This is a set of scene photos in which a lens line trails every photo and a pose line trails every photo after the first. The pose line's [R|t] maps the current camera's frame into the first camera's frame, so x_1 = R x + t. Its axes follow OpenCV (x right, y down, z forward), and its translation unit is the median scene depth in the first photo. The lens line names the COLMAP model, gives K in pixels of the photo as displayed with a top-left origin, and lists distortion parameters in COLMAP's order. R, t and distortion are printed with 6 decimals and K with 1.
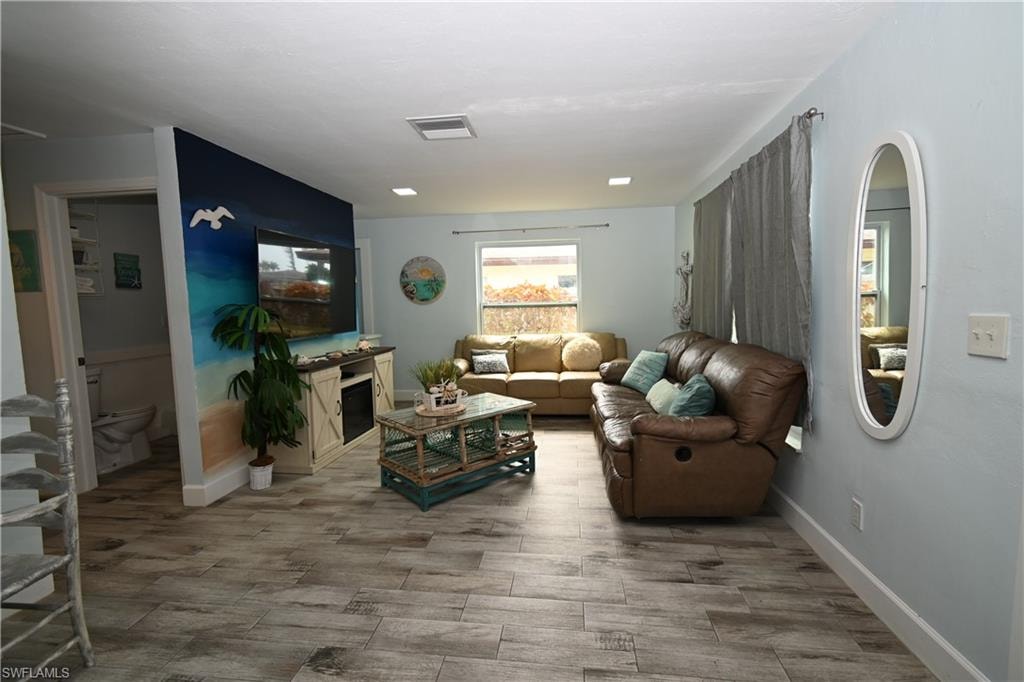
lens RADIAL K [[457.5, 0, 511.2], [0, 457.5, 342.6], [0, 0, 1]] dist [0.004770, -0.001016]
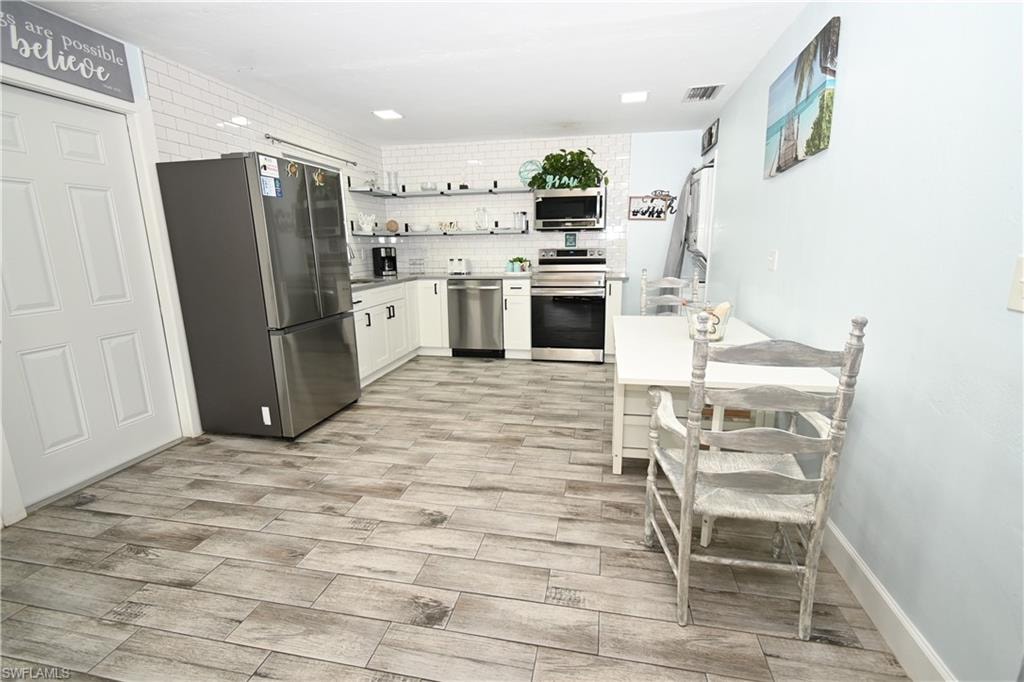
lens RADIAL K [[457.5, 0, 512.5], [0, 457.5, 340.4], [0, 0, 1]] dist [0.004770, -0.001016]
pose [[-0.996958, 0.015153, 0.076456, -0.347367], [0.037303, 0.954043, 0.297340, -0.067505], [-0.068436, 0.299287, -0.951706, 0.915952]]
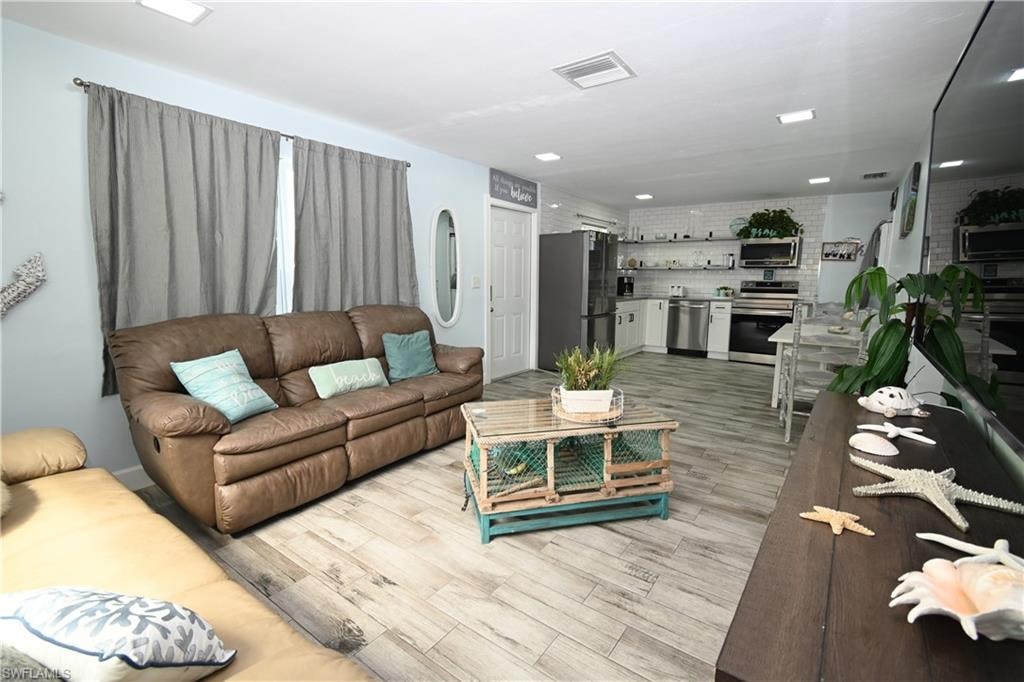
lens RADIAL K [[457.5, 0, 512.8], [0, 457.5, 343.5], [0, 0, 1]] dist [0.004770, -0.001016]
pose [[-0.880992, -0.061508, 0.469116, -0.406047], [0.050141, 0.973792, 0.221842, -0.141972], [-0.470466, 0.218963, -0.854820, 1.742453]]
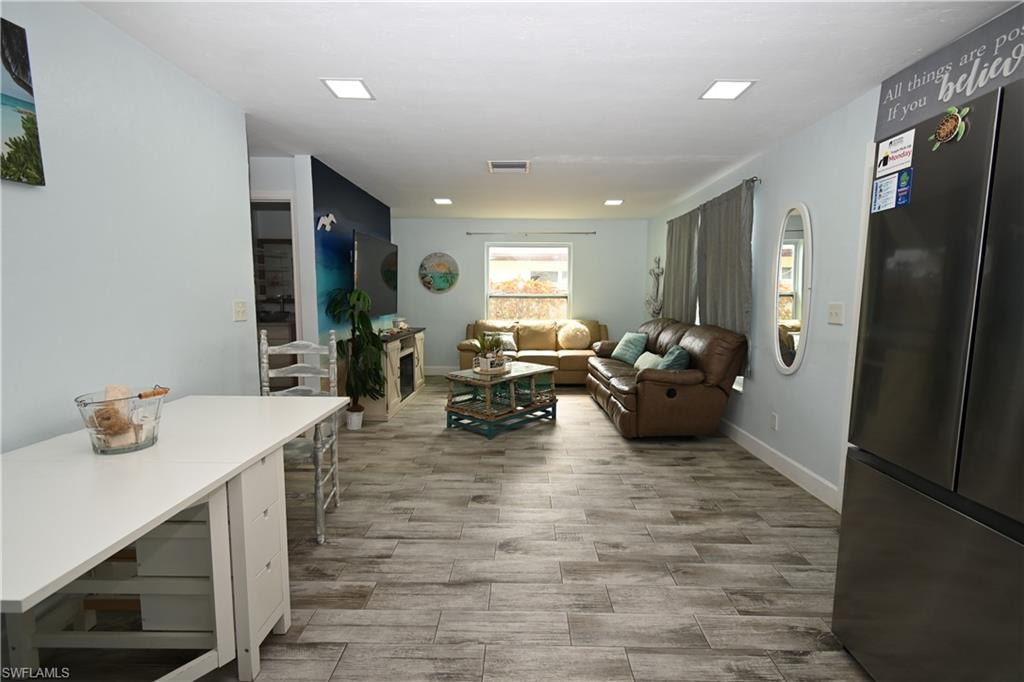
lens RADIAL K [[457.5, 0, 512.2], [0, 457.5, 342.7], [0, 0, 1]] dist [0.004770, -0.001016]
pose [[0.993261, 0.013758, 0.115081, -0.260951], [-0.015469, 0.999783, 0.013982, 0.045780], [-0.114863, -0.015668, 0.993258, -0.363734]]
